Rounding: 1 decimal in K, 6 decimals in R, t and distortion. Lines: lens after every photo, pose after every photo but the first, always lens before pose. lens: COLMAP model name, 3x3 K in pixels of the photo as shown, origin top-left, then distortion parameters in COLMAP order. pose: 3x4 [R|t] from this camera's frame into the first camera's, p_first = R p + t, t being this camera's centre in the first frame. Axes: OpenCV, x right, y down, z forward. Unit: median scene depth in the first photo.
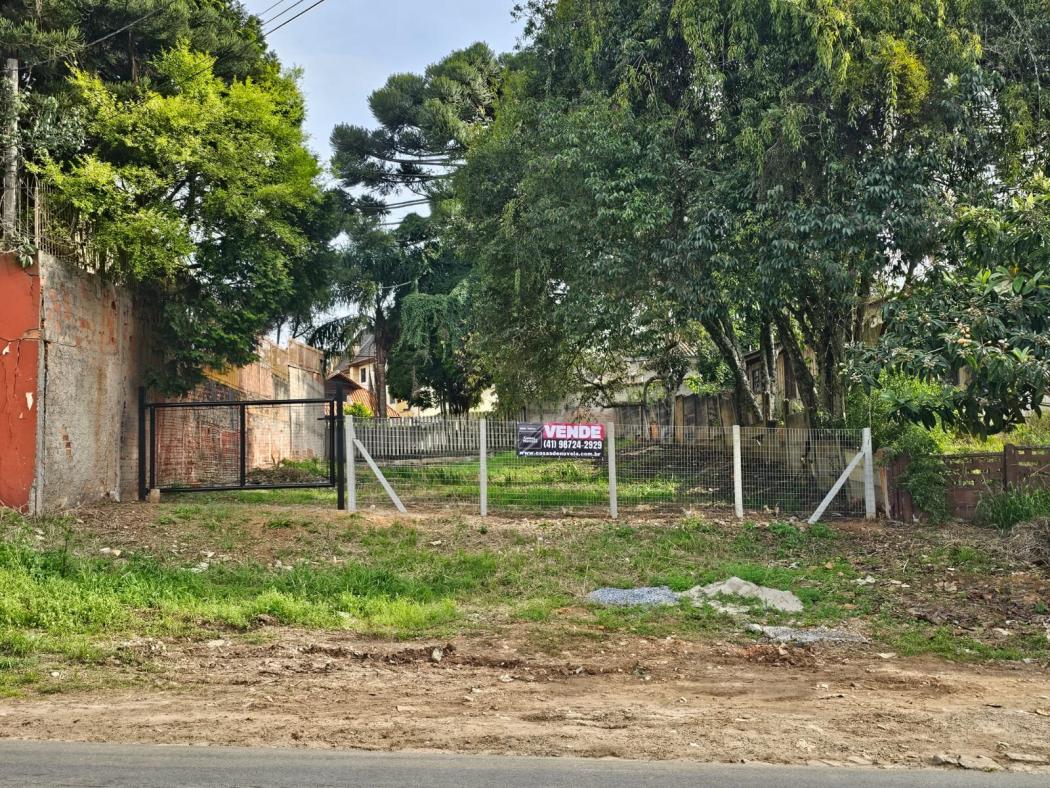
lens RADIAL K [[1064.4, 0, 521.1], [0, 1064.4, 388.7], [0, 0, 1]] dist [0.058414, 0.000000]
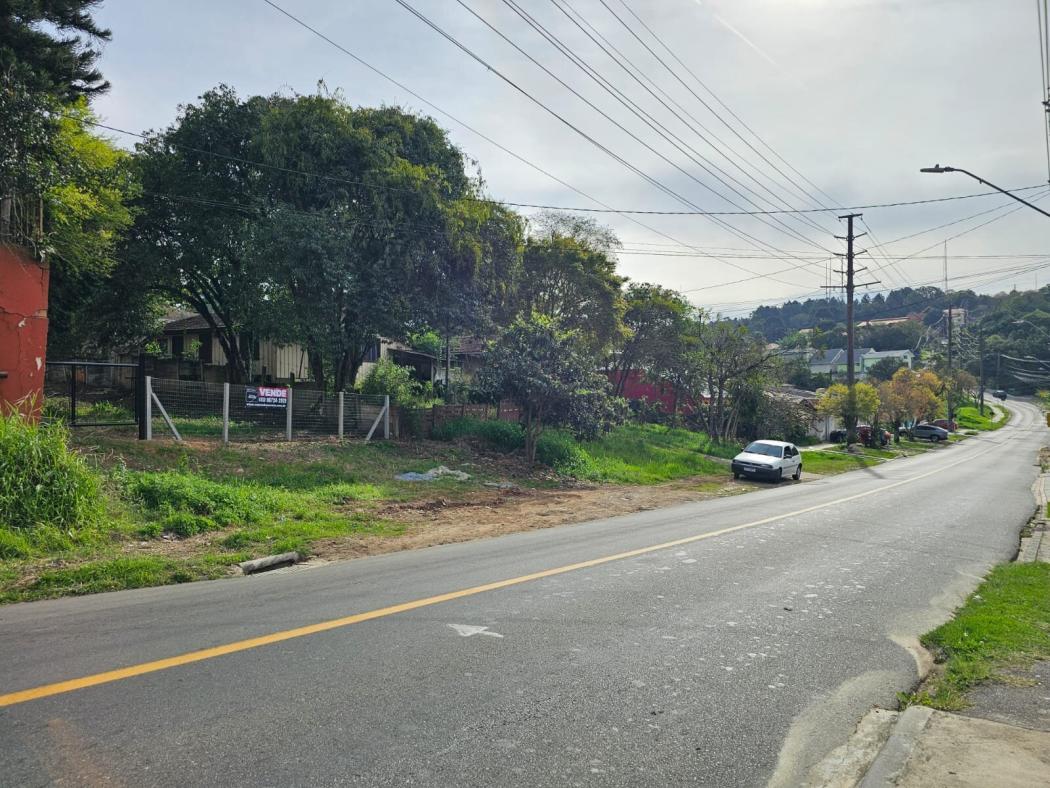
lens RADIAL K [[702.7, 0, 520.9], [0, 702.7, 392.3], [0, 0, 1]] dist [0.036326, -0.023489]
pose [[0.550512, 0.034568, 0.834111, -0.762237], [-0.092546, 0.995511, 0.019824, -0.023192], [-0.829682, -0.088107, 0.551240, 0.022127]]
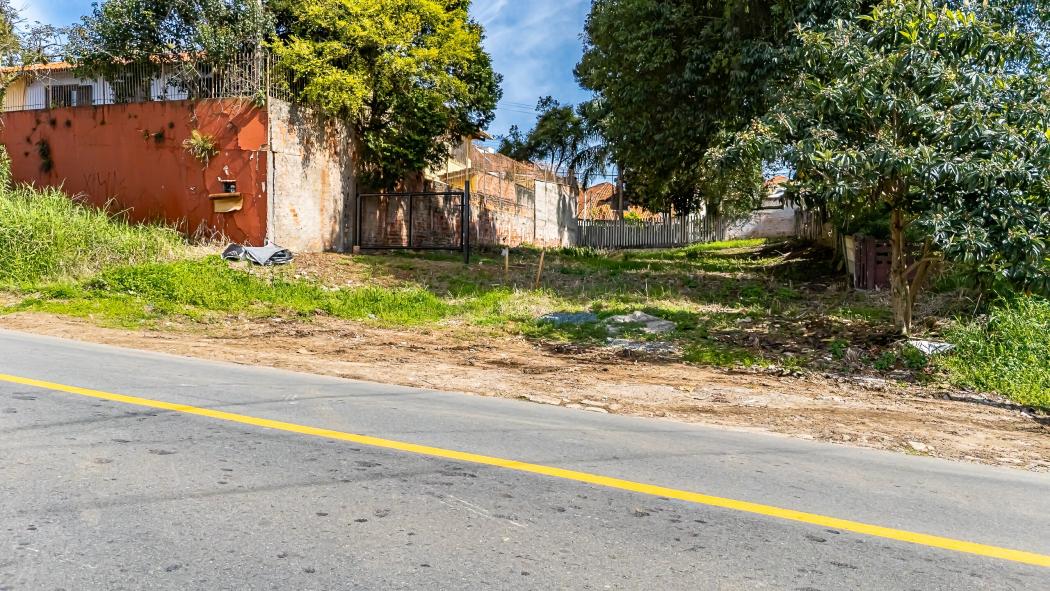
lens RADIAL K [[776.0, 0, 528.5], [0, 776.0, 293.5], [0, 0, 1]] dist [0.034253, -0.017429]
pose [[0.937401, 0.052814, -0.344225, 0.324244], [-0.014101, 0.993379, 0.114015, 0.028393], [0.347967, -0.102024, 0.931939, -0.012546]]
